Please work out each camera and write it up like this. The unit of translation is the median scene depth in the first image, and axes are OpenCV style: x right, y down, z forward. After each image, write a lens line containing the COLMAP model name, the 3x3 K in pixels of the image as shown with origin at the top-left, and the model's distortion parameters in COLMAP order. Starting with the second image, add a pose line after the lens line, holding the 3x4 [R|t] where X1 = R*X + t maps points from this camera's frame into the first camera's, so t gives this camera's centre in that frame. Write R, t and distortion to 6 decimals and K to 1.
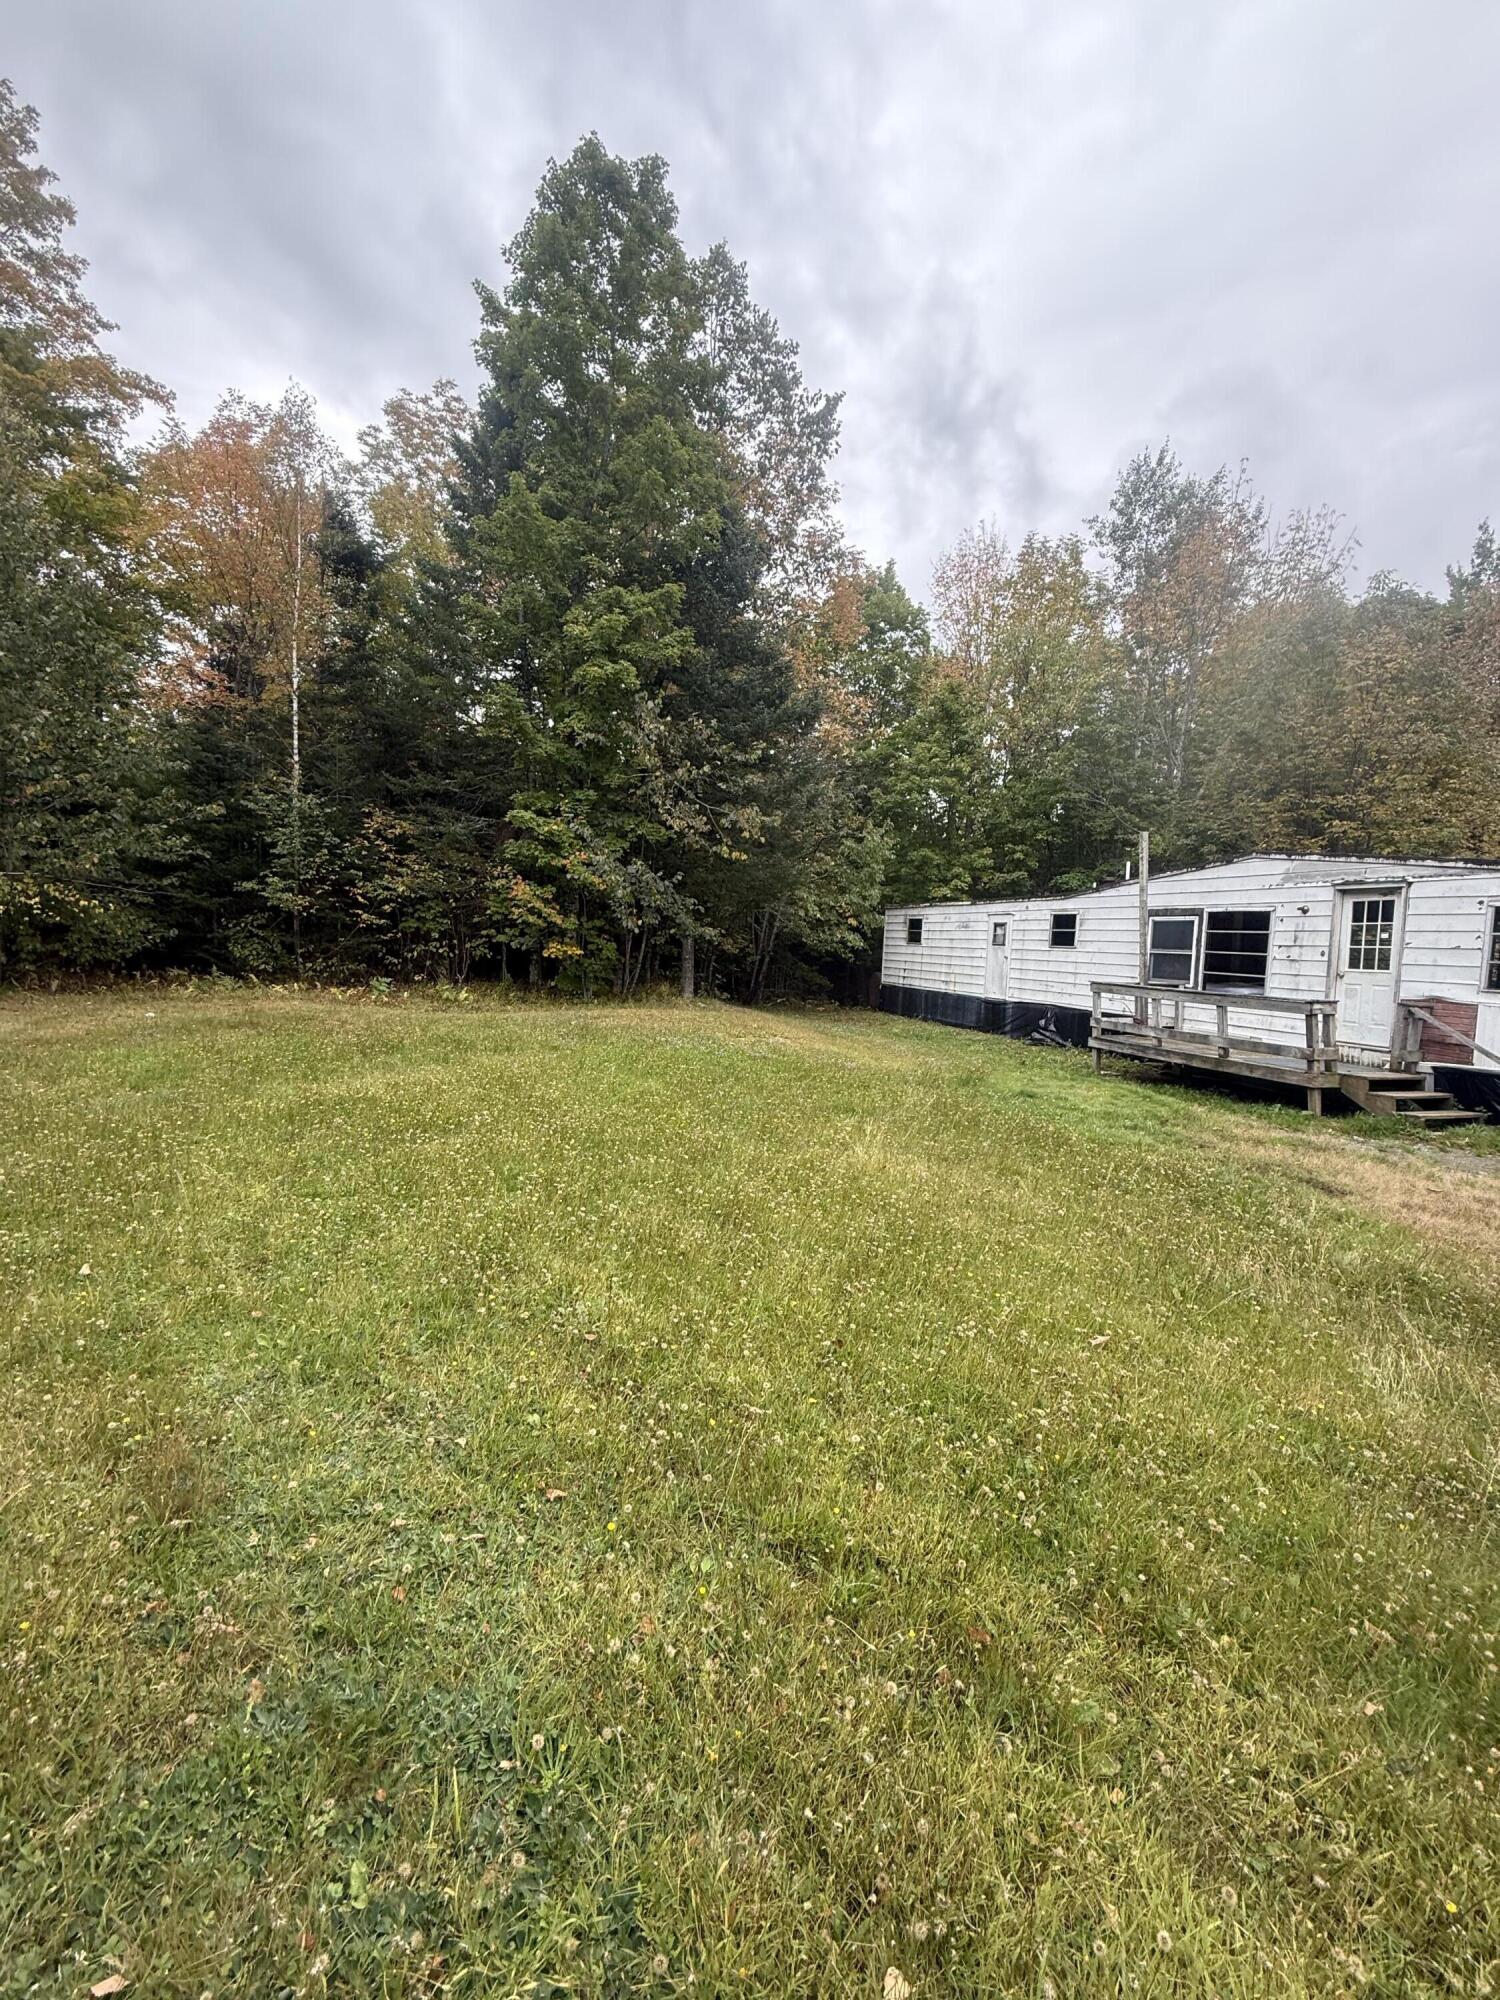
lens RADIAL K [[804.4, 0, 729.3], [0, 804.4, 1026.7], [0, 0, 1]] dist [0.004379, 0.000267]
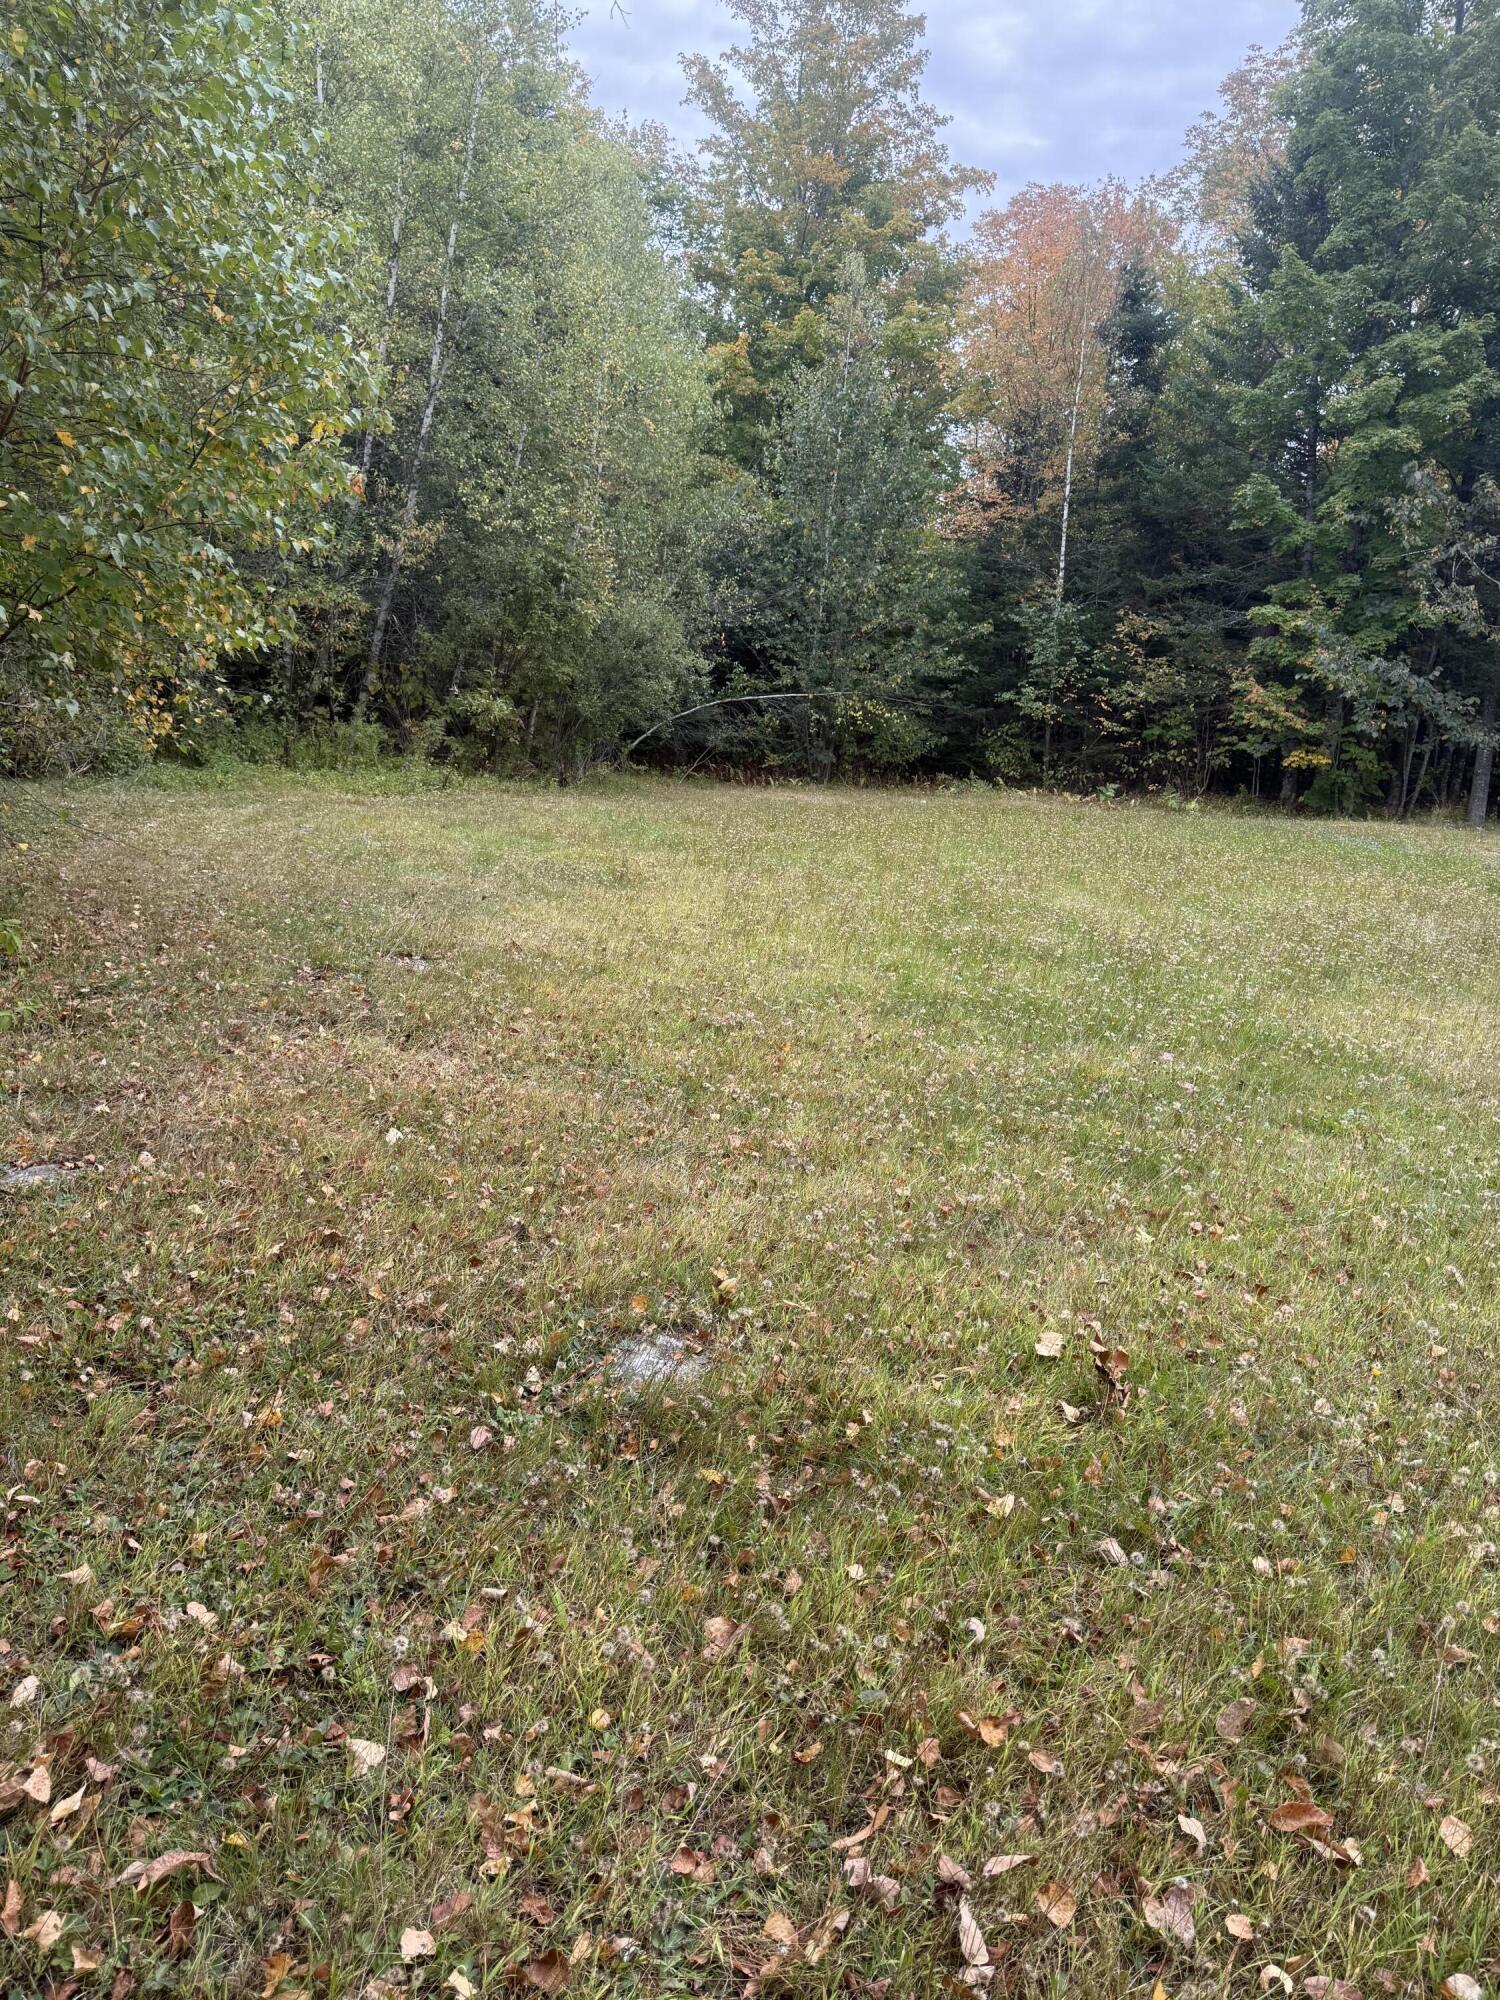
lens RADIAL K [[1389.4, 0, 750.2], [0, 1389.4, 1000.1], [0, 0, 1]] dist [-0.004938, -0.002357]
pose [[0.743128, 0.116940, -0.658852, 0.392174], [-0.079888, 0.993074, 0.086155, 0.089606], [0.664364, -0.011390, 0.747323, -0.578764]]
